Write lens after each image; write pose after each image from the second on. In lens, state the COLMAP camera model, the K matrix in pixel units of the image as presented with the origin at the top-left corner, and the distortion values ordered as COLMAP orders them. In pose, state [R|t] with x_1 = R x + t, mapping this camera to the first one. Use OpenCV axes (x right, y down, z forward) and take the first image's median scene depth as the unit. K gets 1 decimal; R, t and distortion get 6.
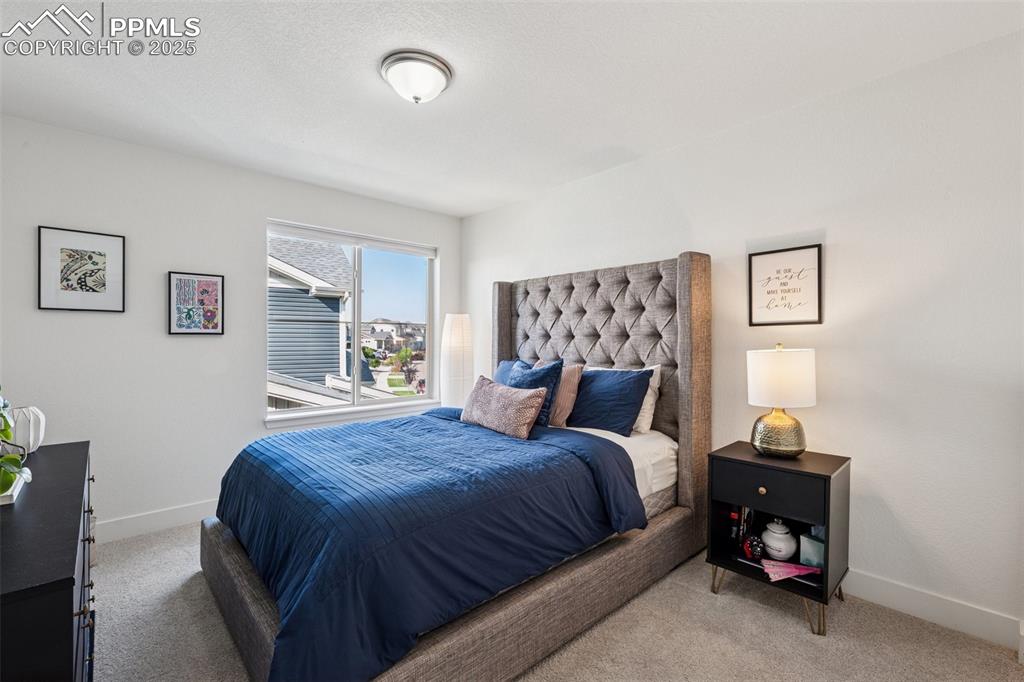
lens RADIAL K [[443.5, 0, 511.3], [0, 443.5, 336.1], [0, 0, 1]] dist [-0.000269, 0.000006]
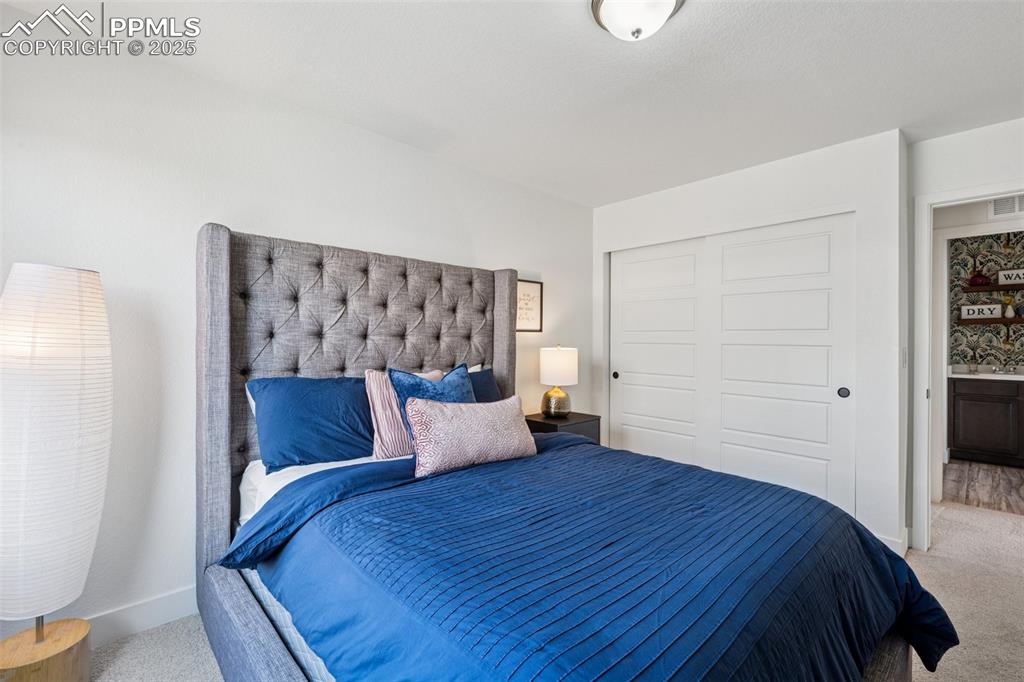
lens RADIAL K [[446.0, 0, 516.0], [0, 446.0, 342.1], [0, 0, 1]] dist [0.000633, 0.000025]
pose [[-0.013062, -0.004611, 0.999904, -0.725461], [-0.021356, 0.999763, 0.004331, 0.003484], [-0.999687, -0.021297, -0.013157, 0.869931]]
